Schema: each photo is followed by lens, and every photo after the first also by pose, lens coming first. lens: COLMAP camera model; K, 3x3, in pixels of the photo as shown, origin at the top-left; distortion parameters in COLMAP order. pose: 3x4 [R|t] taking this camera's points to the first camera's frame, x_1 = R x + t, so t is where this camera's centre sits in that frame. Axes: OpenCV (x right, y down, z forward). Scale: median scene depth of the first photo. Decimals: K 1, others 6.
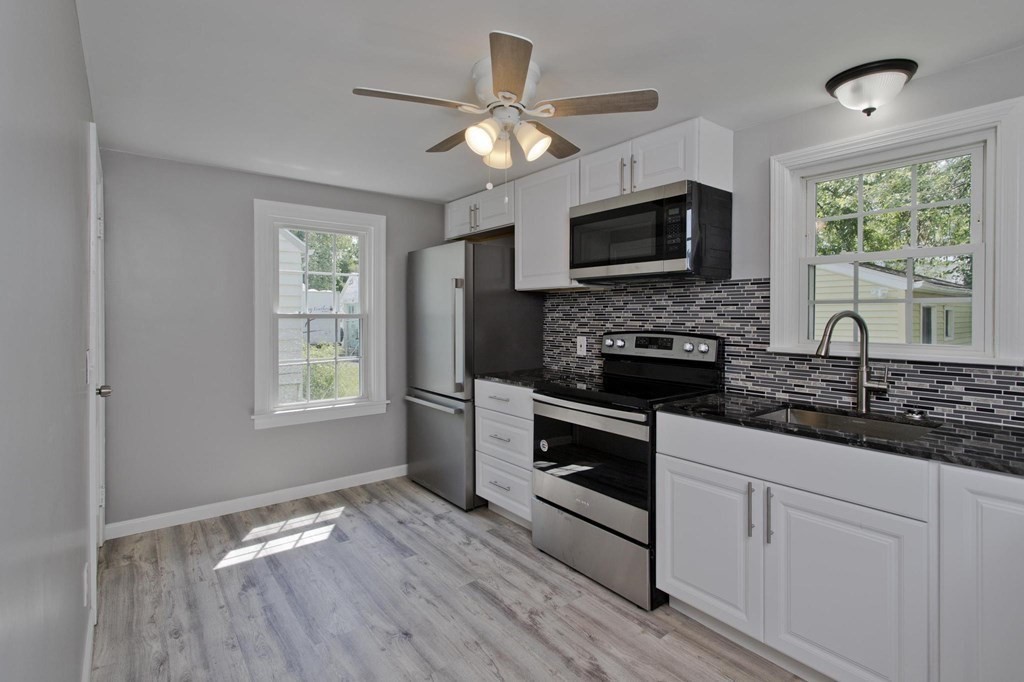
lens RADIAL K [[502.4, 0, 512.8], [0, 502.4, 317.6], [0, 0, 1]] dist [0.000404, 0.000321]
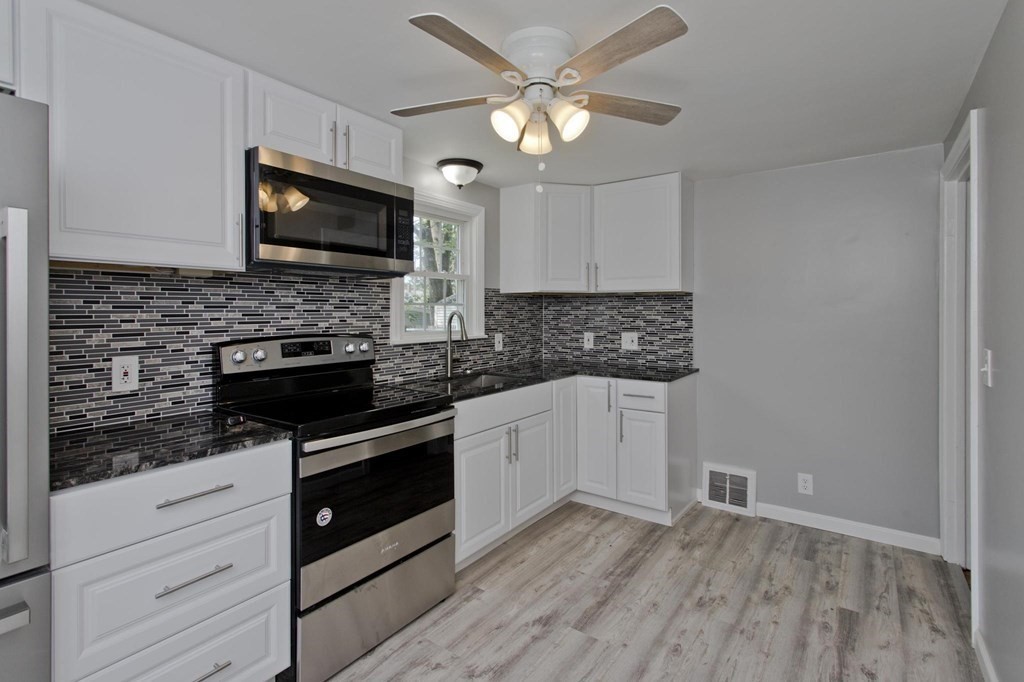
lens RADIAL K [[483.8, 0, 522.3], [0, 483.8, 312.2], [0, 0, 1]] dist [0.000474, 0.000893]
pose [[-0.291339, -0.001628, 0.956619, -0.612240], [0.009596, 0.999943, 0.004625, -0.010548], [-0.956572, 0.010527, -0.291307, 0.938057]]
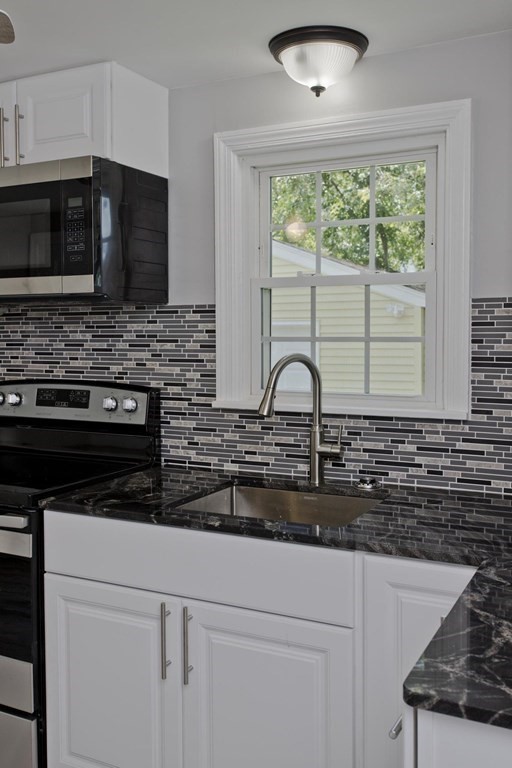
lens RADIAL K [[751.6, 0, 277.0], [0, 751.6, 365.1], [0, 0, 1]] dist [0.007442, -0.008105]
pose [[0.901597, -0.022912, 0.431970, 0.114516], [0.006207, 0.999179, 0.040042, -0.031822], [-0.432533, -0.033420, 0.900999, -0.005344]]
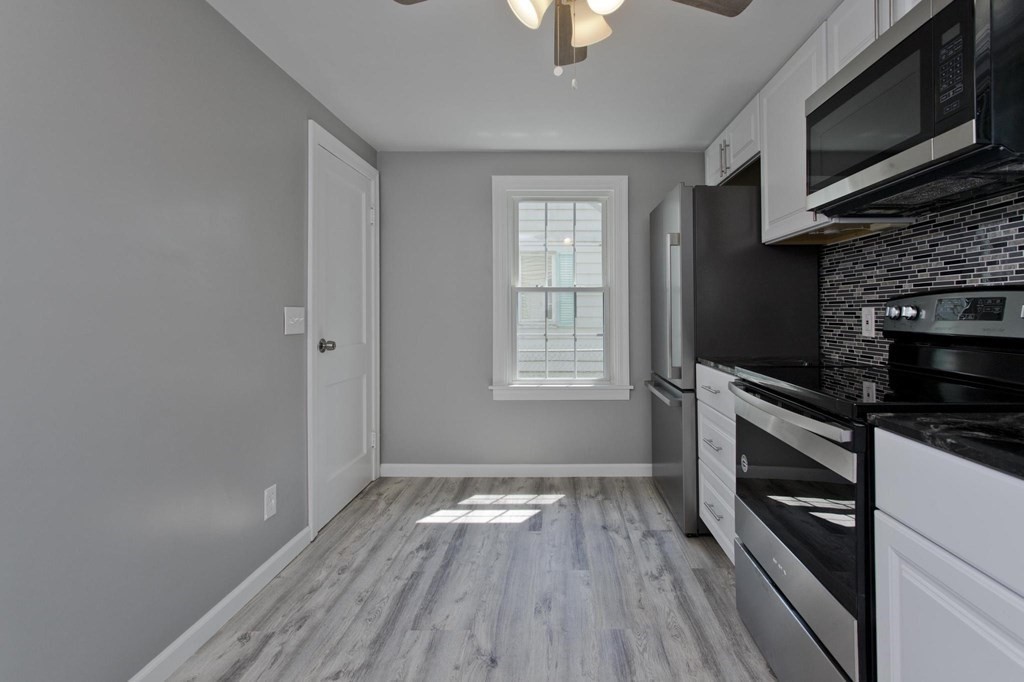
lens RADIAL K [[508.2, 0, 557.6], [0, 508.2, 306.9], [0, 0, 1]] dist [-0.001462, 0.000034]
pose [[0.782526, -0.008527, -0.622560, 0.288685], [-0.002287, 0.999860, -0.016568, 0.061024], [0.622614, 0.014389, 0.782397, 0.325258]]
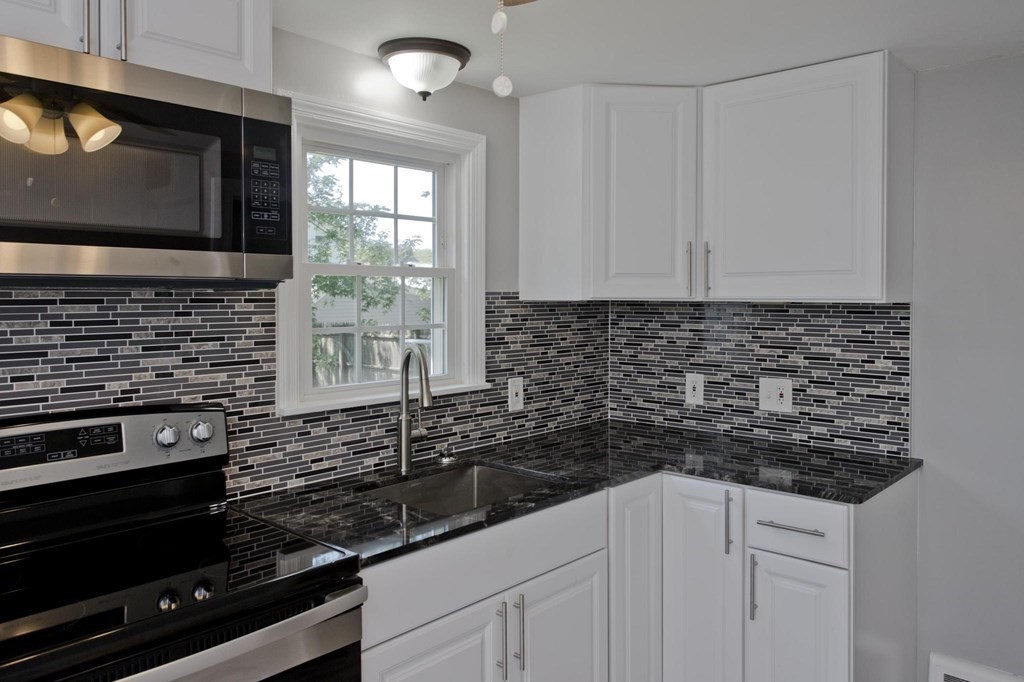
lens RADIAL K [[754.3, 0, 525.5], [0, 754.3, 309.0], [0, 0, 1]] dist [0.007041, 0.005226]
pose [[-0.177365, -0.017645, 0.983987, -0.379056], [0.007162, 0.999790, 0.019219, -0.067161], [-0.984119, 0.010456, -0.177202, 0.786120]]
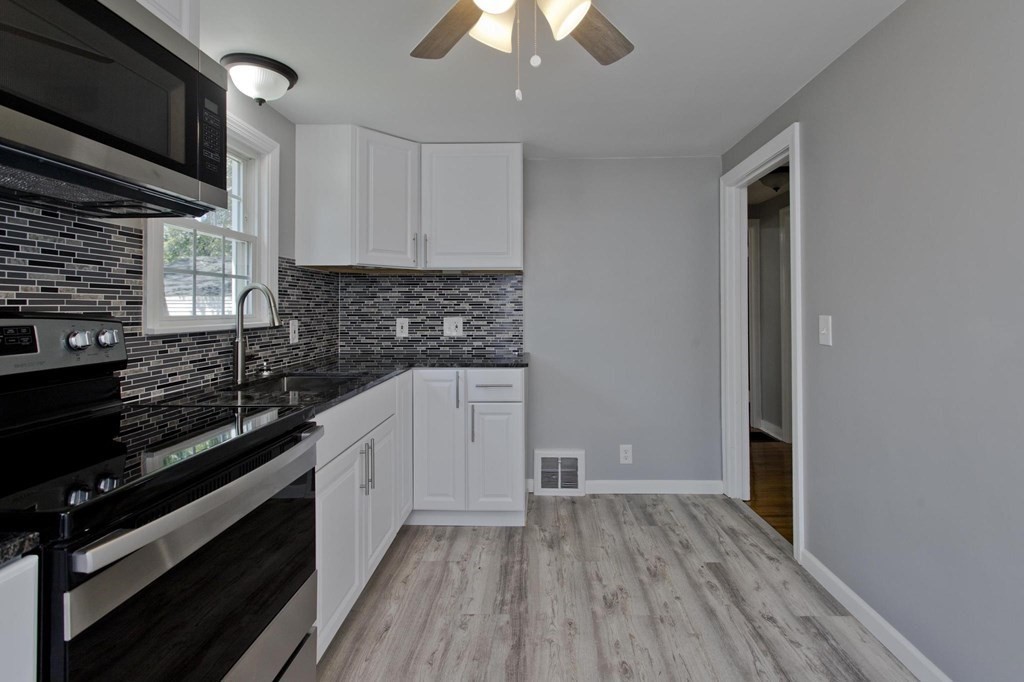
lens RADIAL K [[483.8, 0, 531.2], [0, 483.8, 299.9], [0, 0, 1]] dist [0.001060, 0.001513]
pose [[-0.775962, 0.011140, 0.630681, -0.299925], [0.007893, 0.999937, -0.007952, 0.025224], [-0.630730, -0.001193, -0.776001, 1.071675]]
